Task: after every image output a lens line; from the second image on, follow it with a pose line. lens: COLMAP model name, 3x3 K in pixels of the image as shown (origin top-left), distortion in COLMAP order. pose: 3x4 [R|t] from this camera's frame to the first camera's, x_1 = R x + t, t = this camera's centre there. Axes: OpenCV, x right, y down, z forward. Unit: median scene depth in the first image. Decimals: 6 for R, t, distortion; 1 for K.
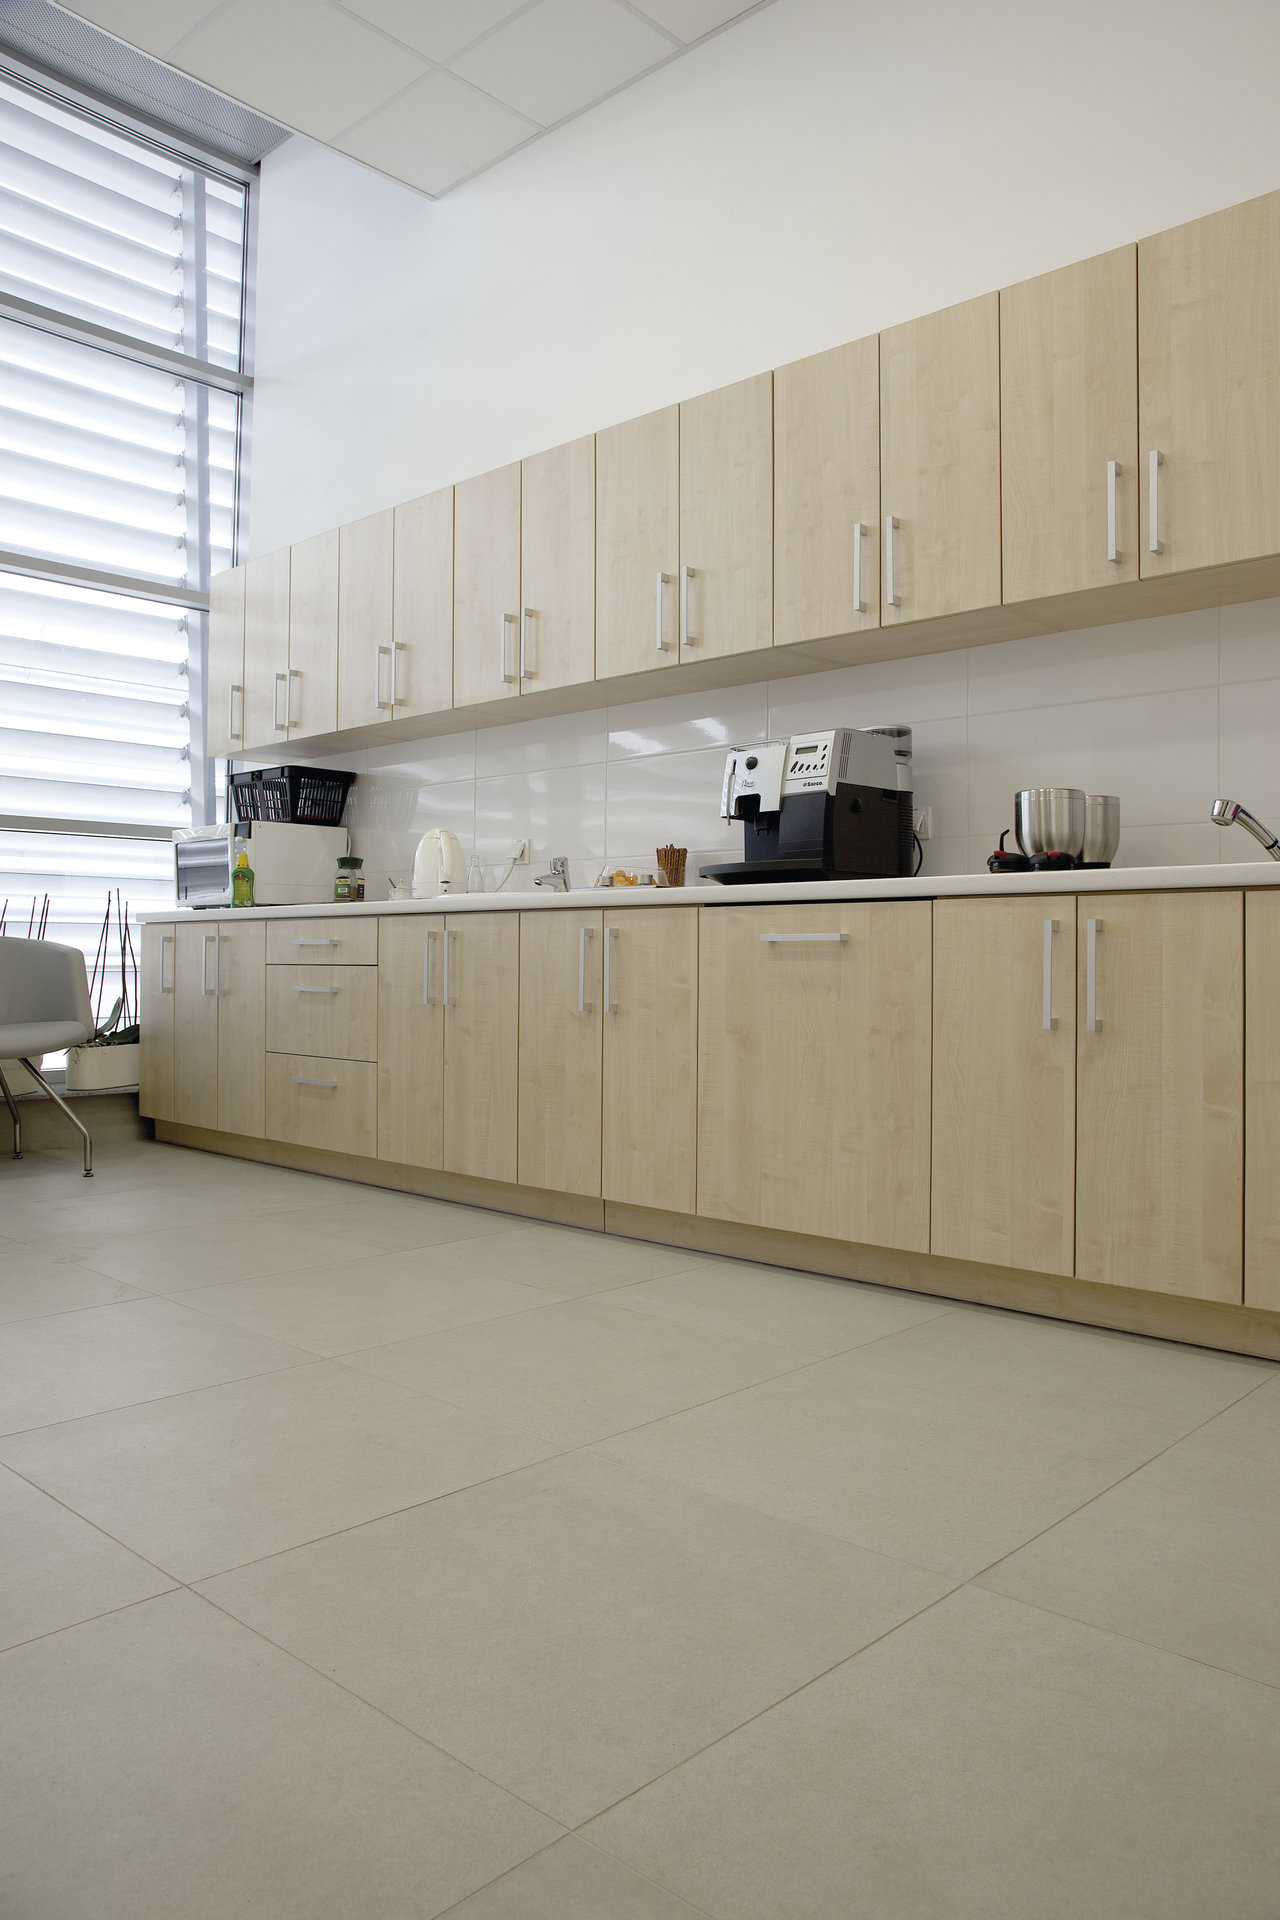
lens RADIAL K [[1366.7, 0, 724.8], [0, 1366.7, 955.8], [0, 0, 1]] dist [-0.157982, 0.101639]
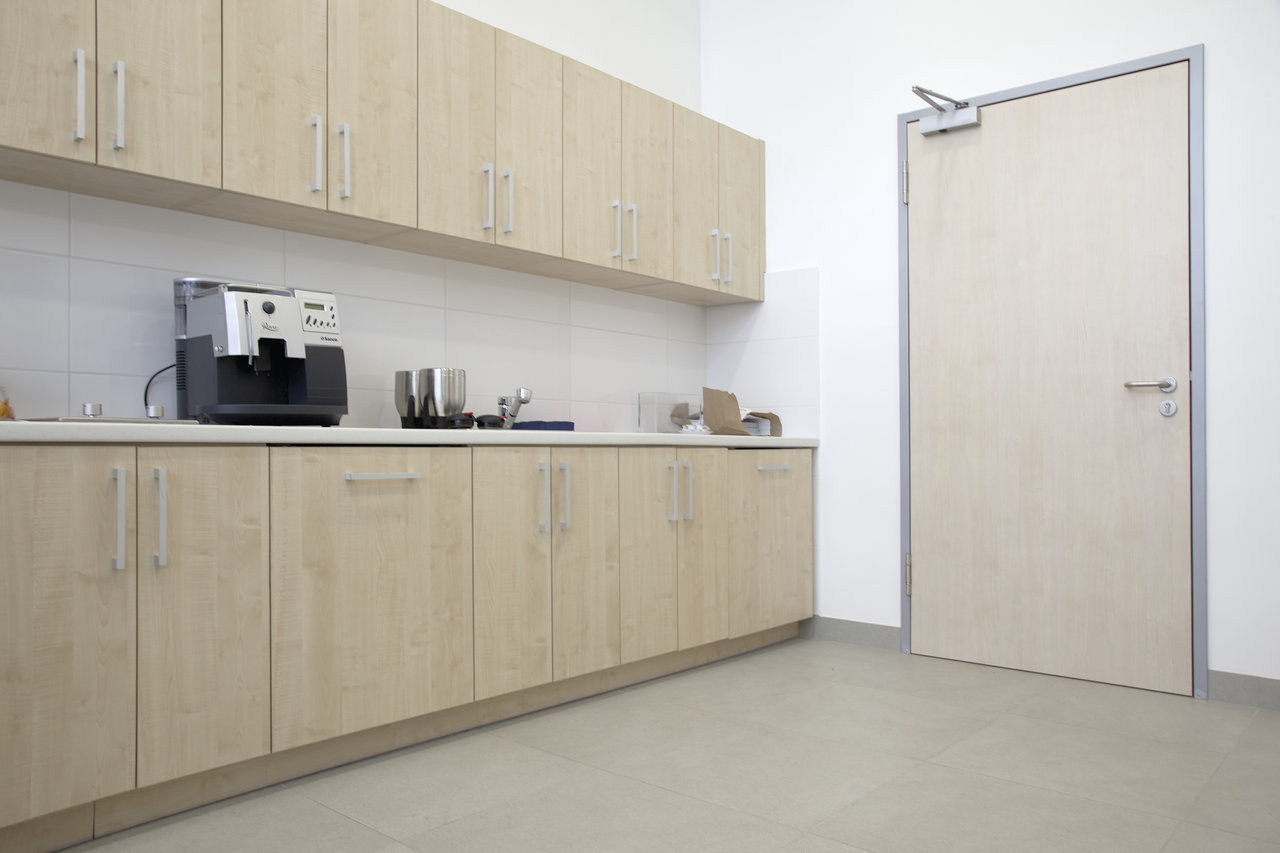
lens RADIAL K [[911.1, 0, 665.0], [0, 911.1, 443.4], [0, 0, 1]] dist [-0.157982, 0.101639]
pose [[-0.030150, 0.000684, 0.999545, -0.715492], [-0.008175, 0.999966, -0.000931, -0.042225], [-0.999512, -0.008200, -0.030144, 0.770234]]
